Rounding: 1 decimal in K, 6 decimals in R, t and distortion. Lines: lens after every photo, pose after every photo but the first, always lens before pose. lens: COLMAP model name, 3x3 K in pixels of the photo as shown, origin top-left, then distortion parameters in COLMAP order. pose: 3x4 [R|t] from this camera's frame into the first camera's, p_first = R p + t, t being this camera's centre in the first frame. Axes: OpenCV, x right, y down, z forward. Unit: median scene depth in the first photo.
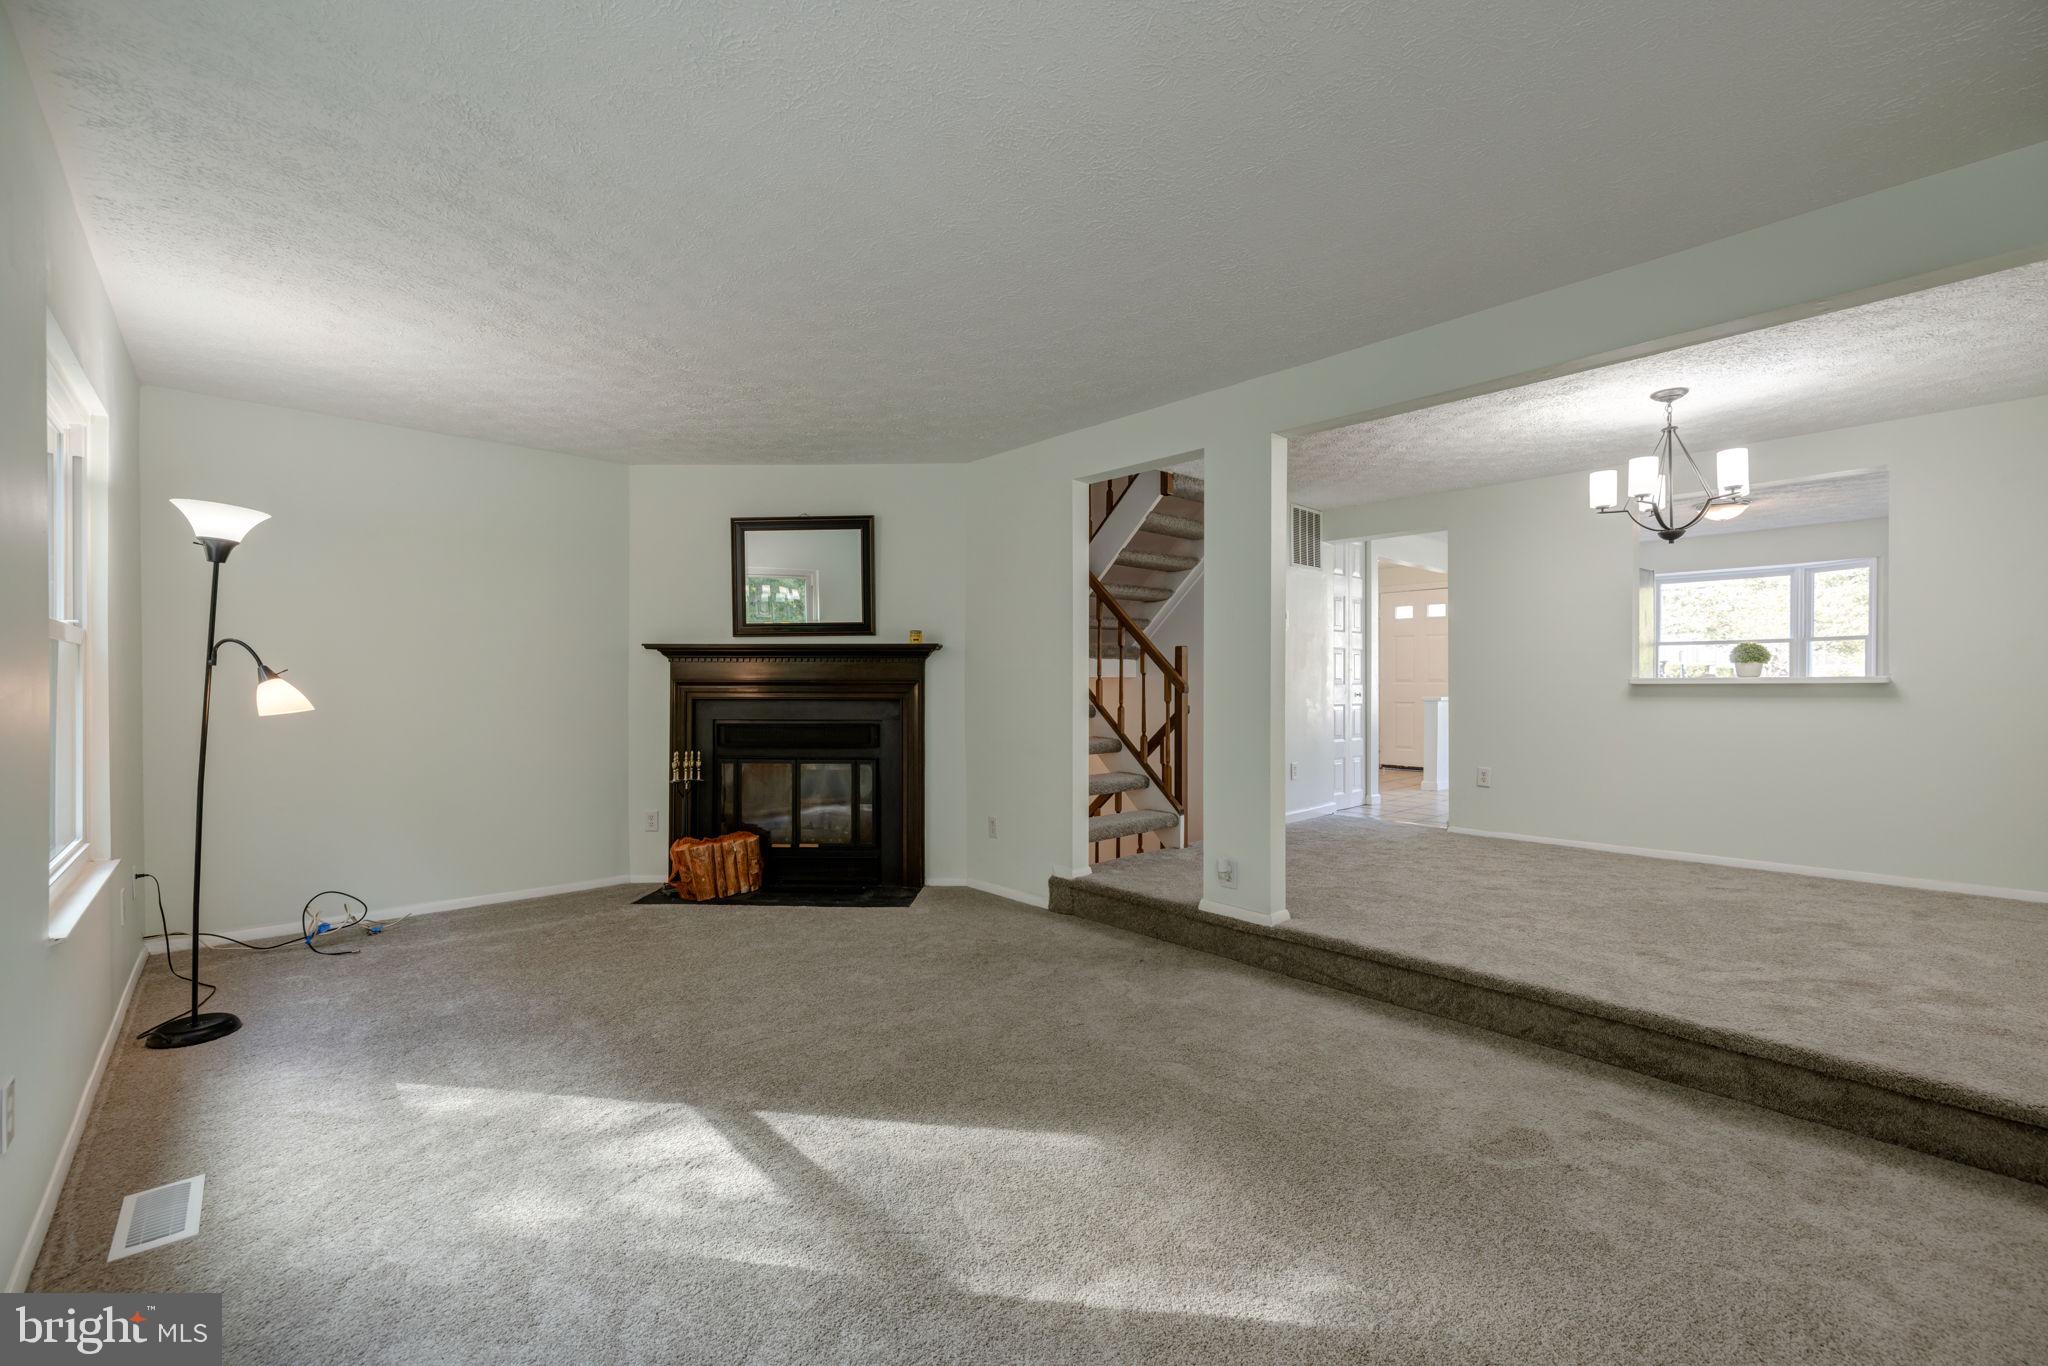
lens RADIAL K [[849.7, 0, 981.8], [0, 849.7, 686.4], [0, 0, 1]] dist [-0.000607, 0.000277]
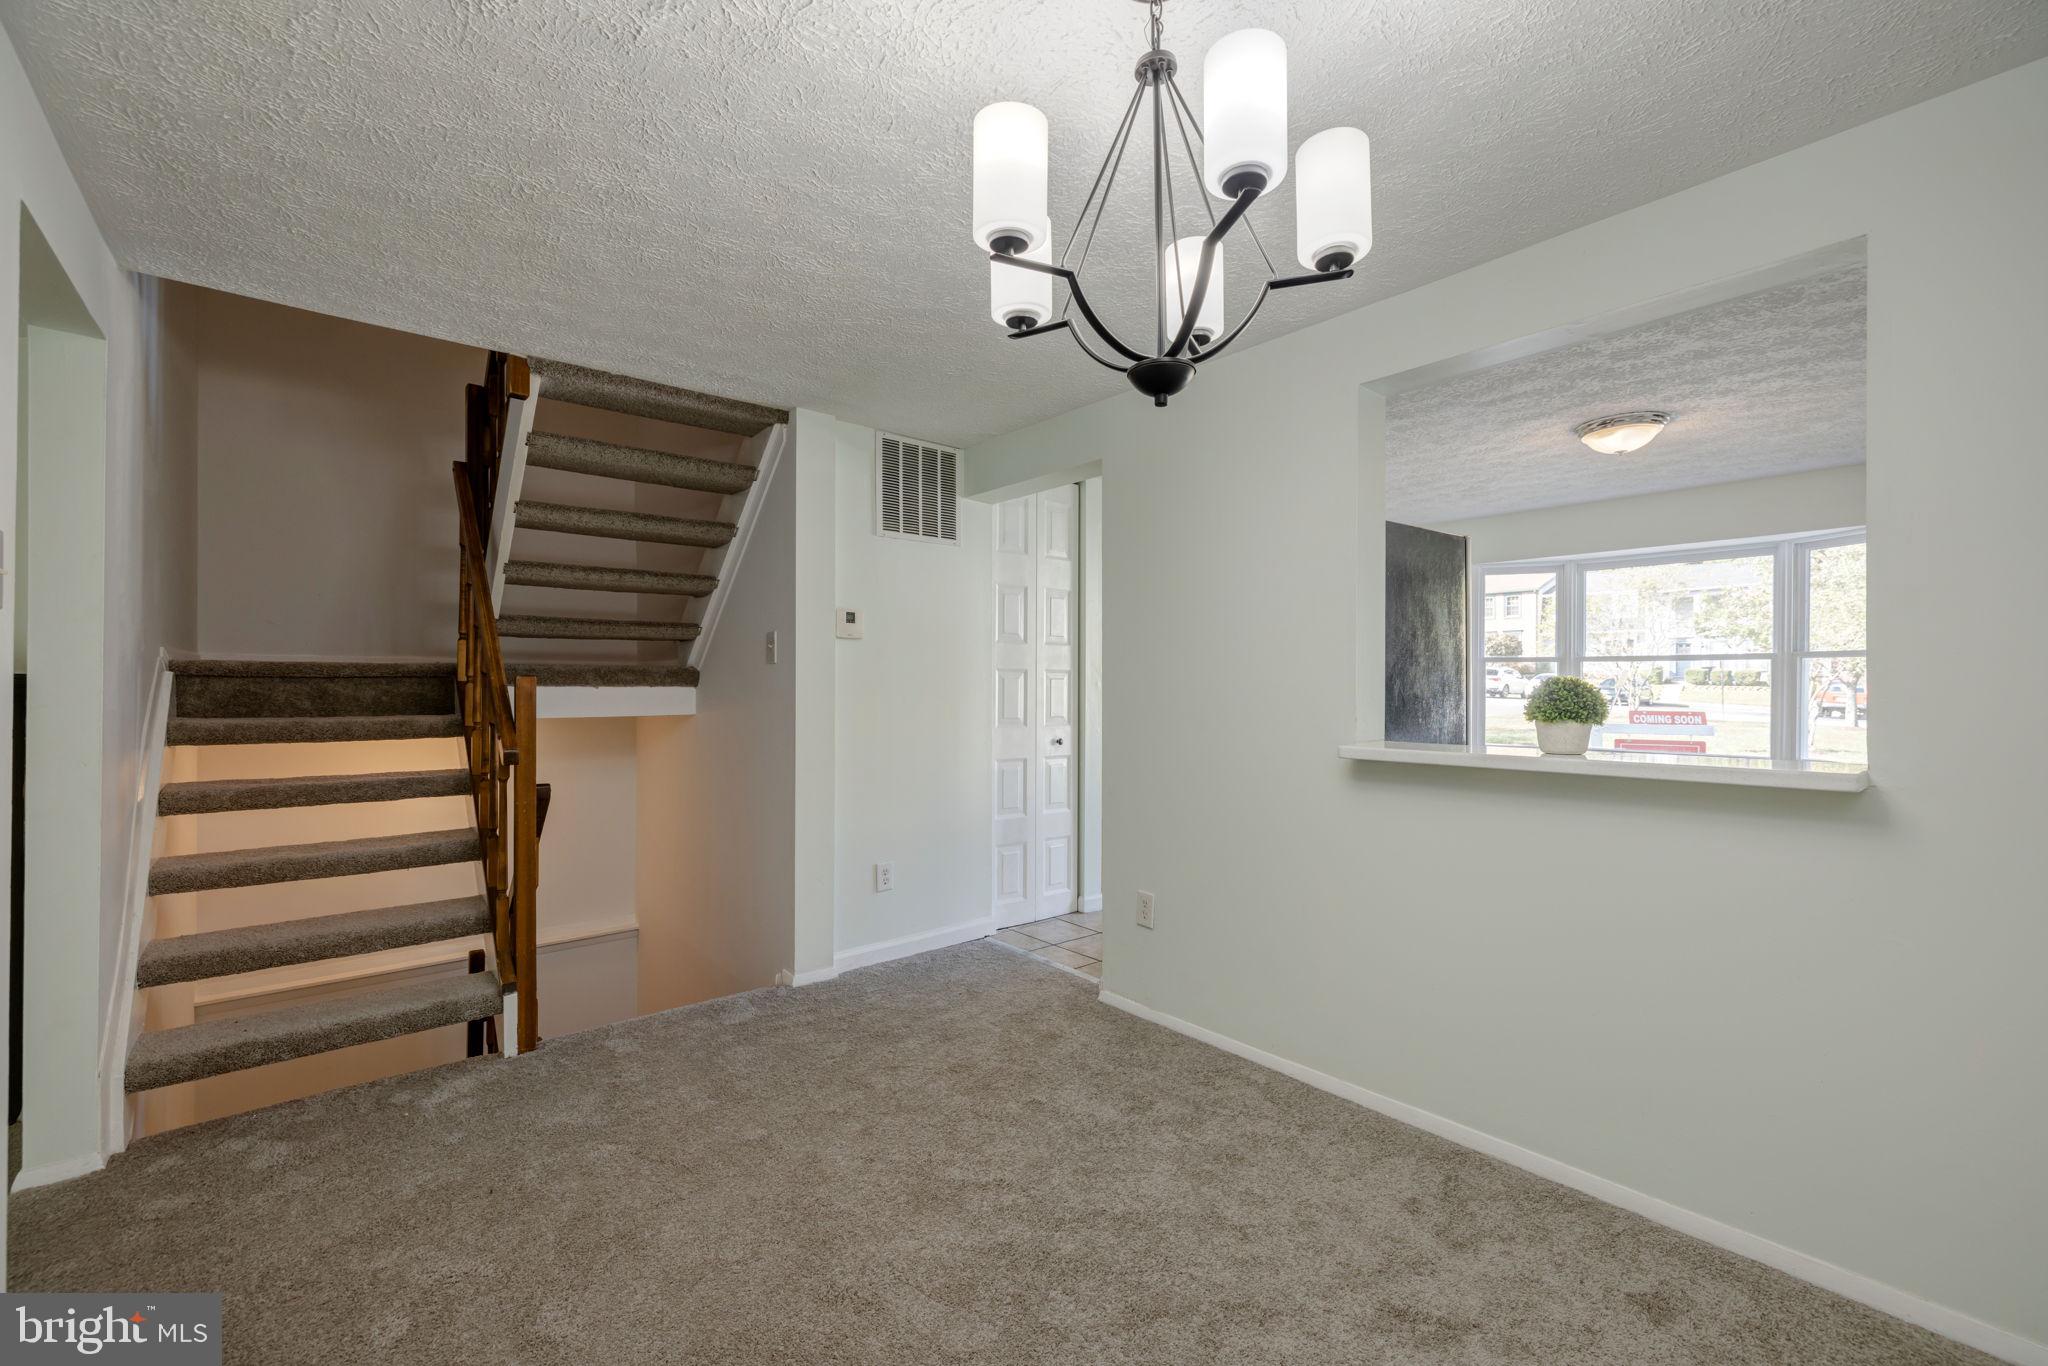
lens RADIAL K [[849.7, 0, 972.5], [0, 849.7, 680.3], [0, 0, 1]] dist [-0.000607, 0.000277]
pose [[0.998873, 0.002520, -0.047394, 0.405398], [-0.003037, 0.999937, -0.010838, -0.029205], [0.047364, 0.010970, 0.998817, 0.355610]]
